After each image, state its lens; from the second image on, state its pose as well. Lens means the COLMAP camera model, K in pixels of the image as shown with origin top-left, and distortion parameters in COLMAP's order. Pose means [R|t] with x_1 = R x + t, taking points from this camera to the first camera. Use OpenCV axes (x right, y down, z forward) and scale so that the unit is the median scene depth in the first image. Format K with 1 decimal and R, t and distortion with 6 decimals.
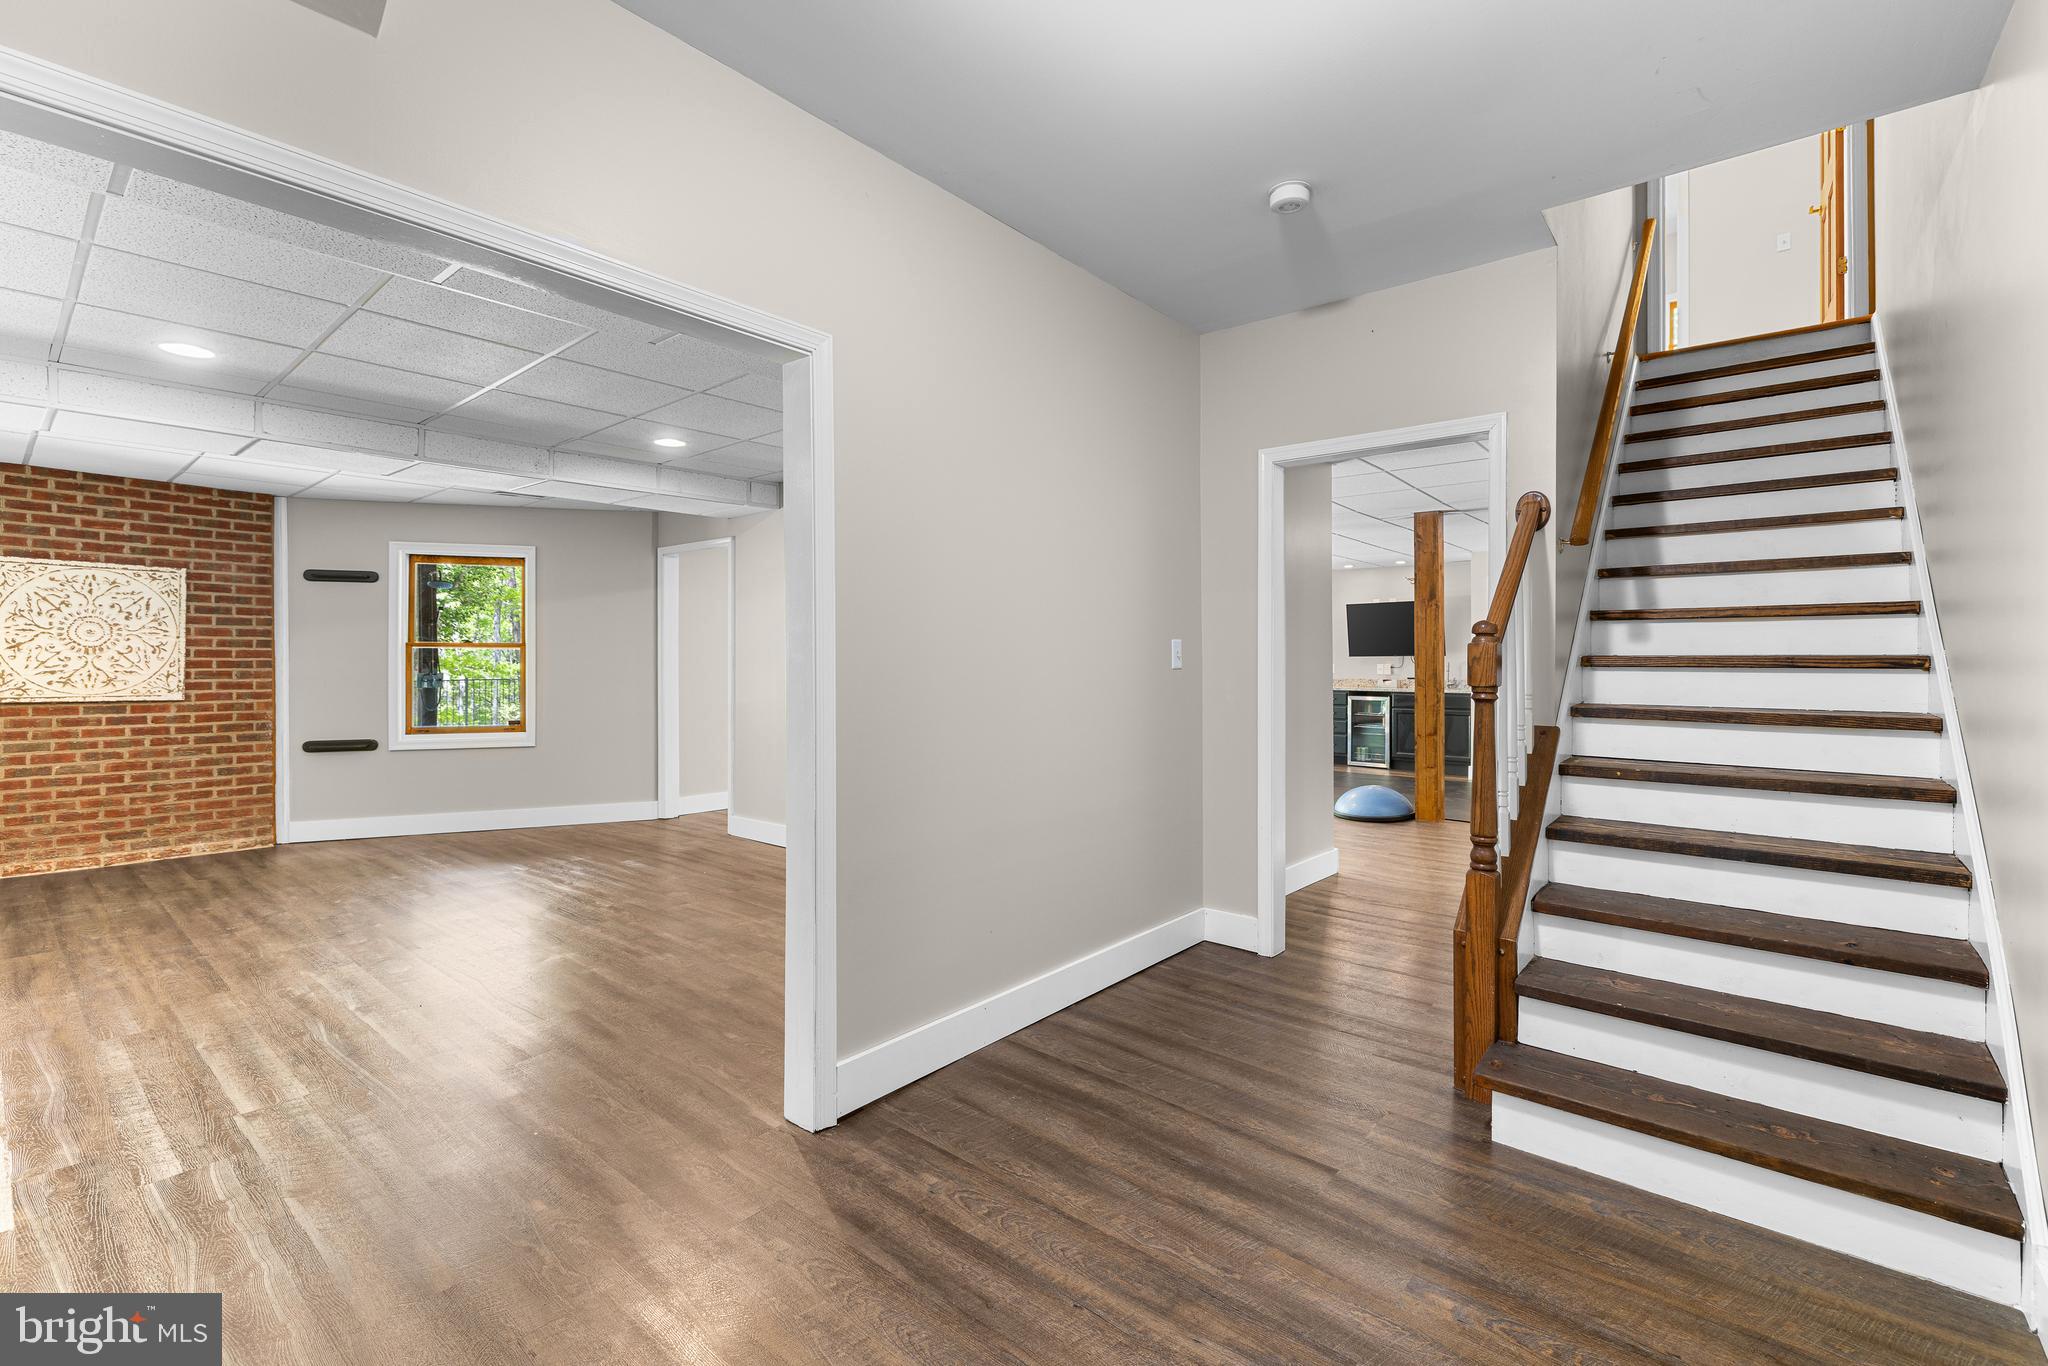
lens RADIAL K [[898.0, 0, 1021.9], [0, 898.0, 668.5], [0, 0, 1]] dist [0.002980, 0.000242]
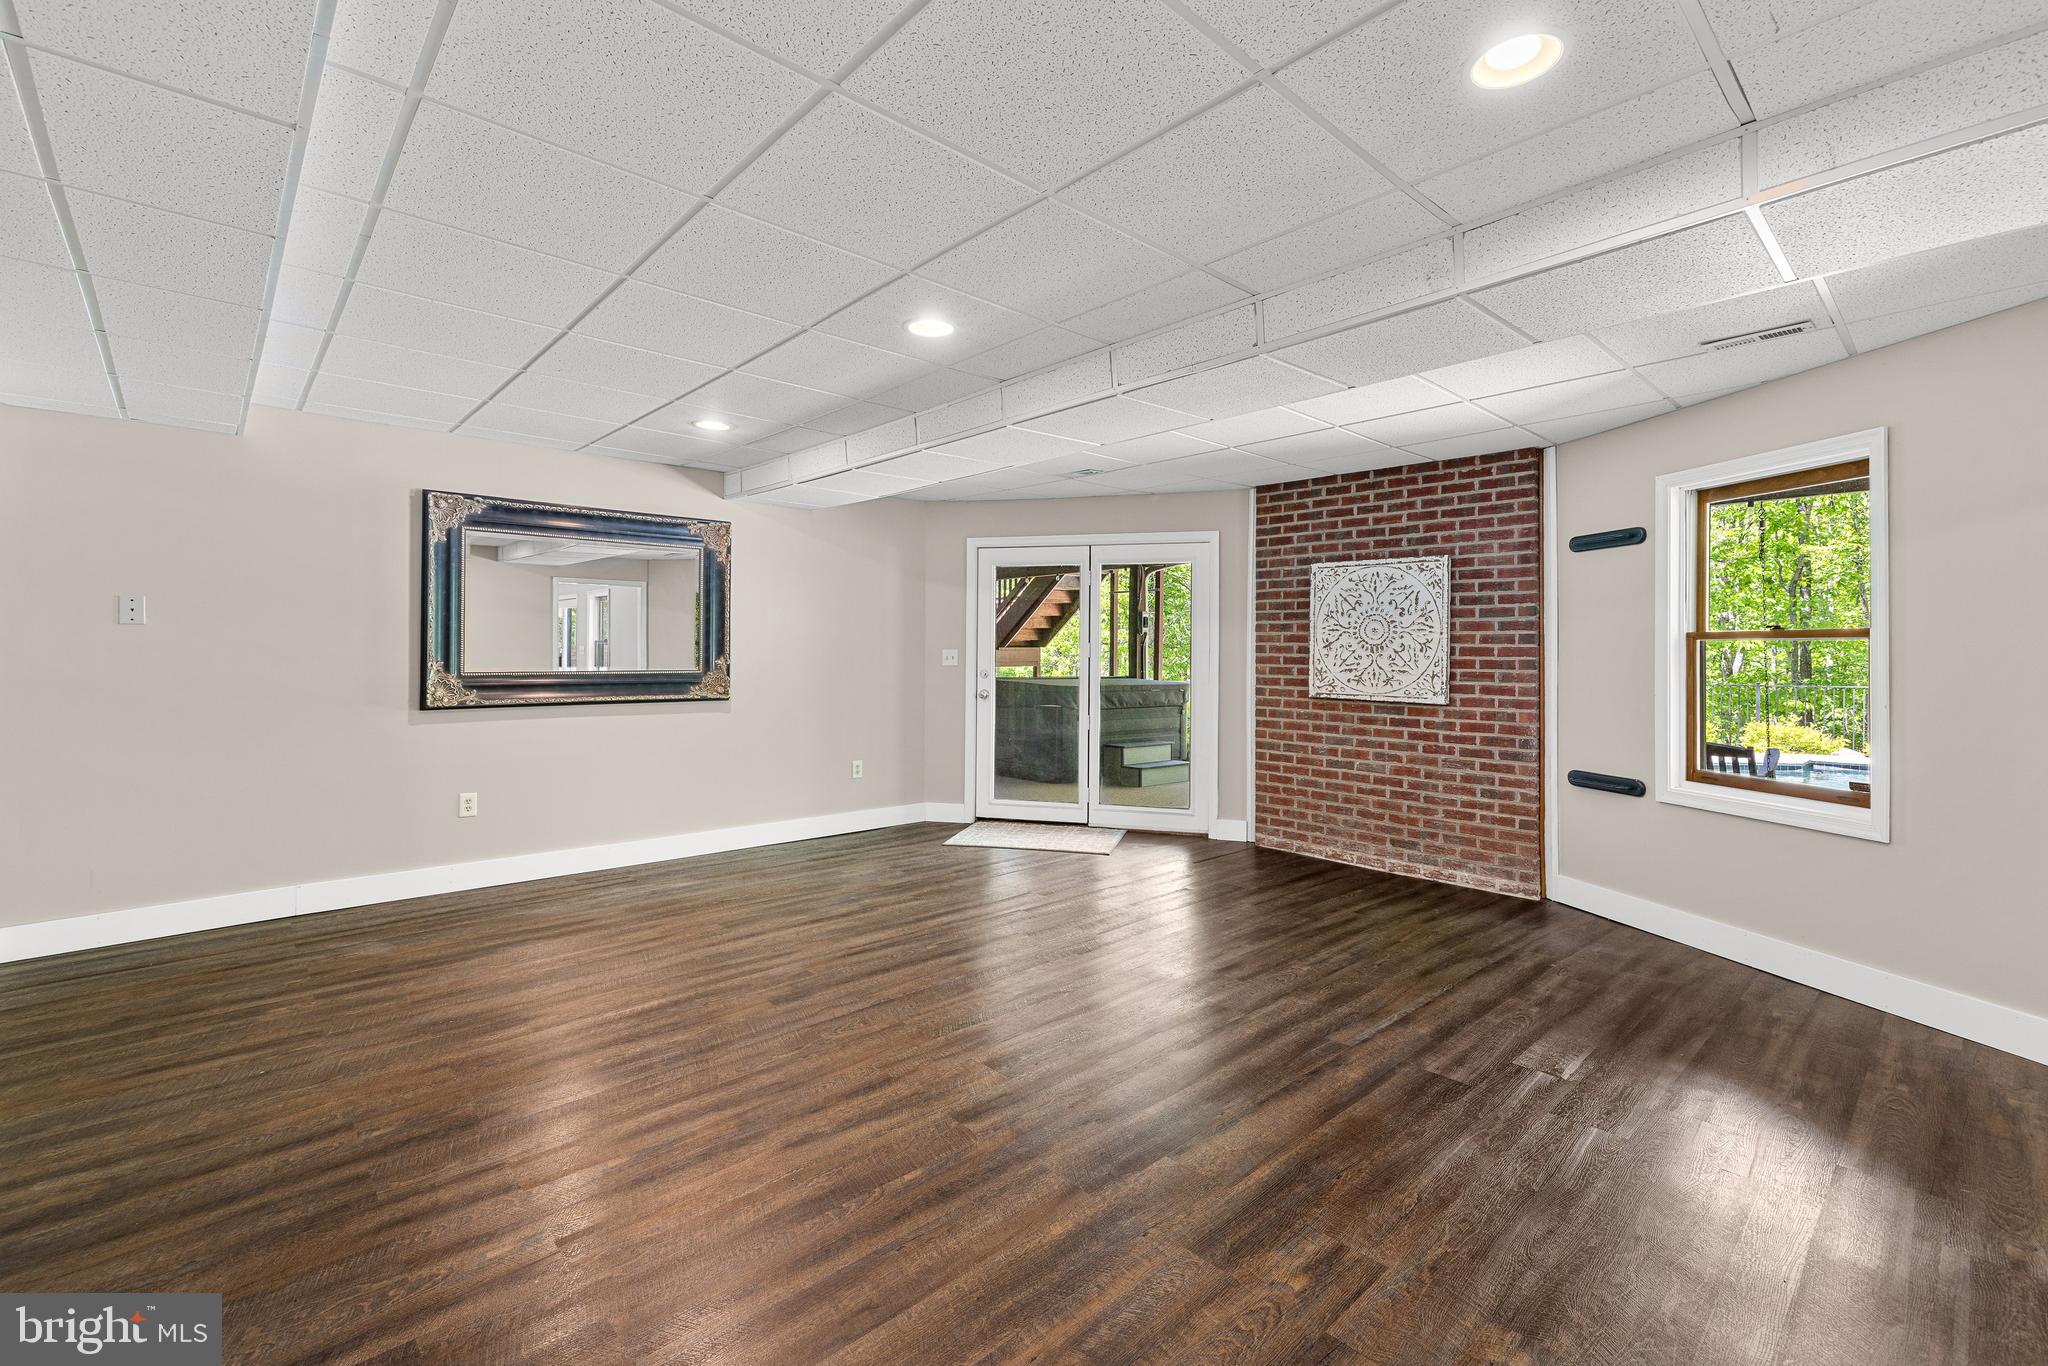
lens RADIAL K [[898.0, 0, 1012.5], [0, 898.0, 644.1], [0, 0, 1]] dist [0.002980, 0.000242]
pose [[-0.124683, -0.006983, -0.992172, -0.006521], [-0.009013, 0.999942, -0.005905, -0.014882], [0.992156, 0.008206, -0.124738, 0.678854]]
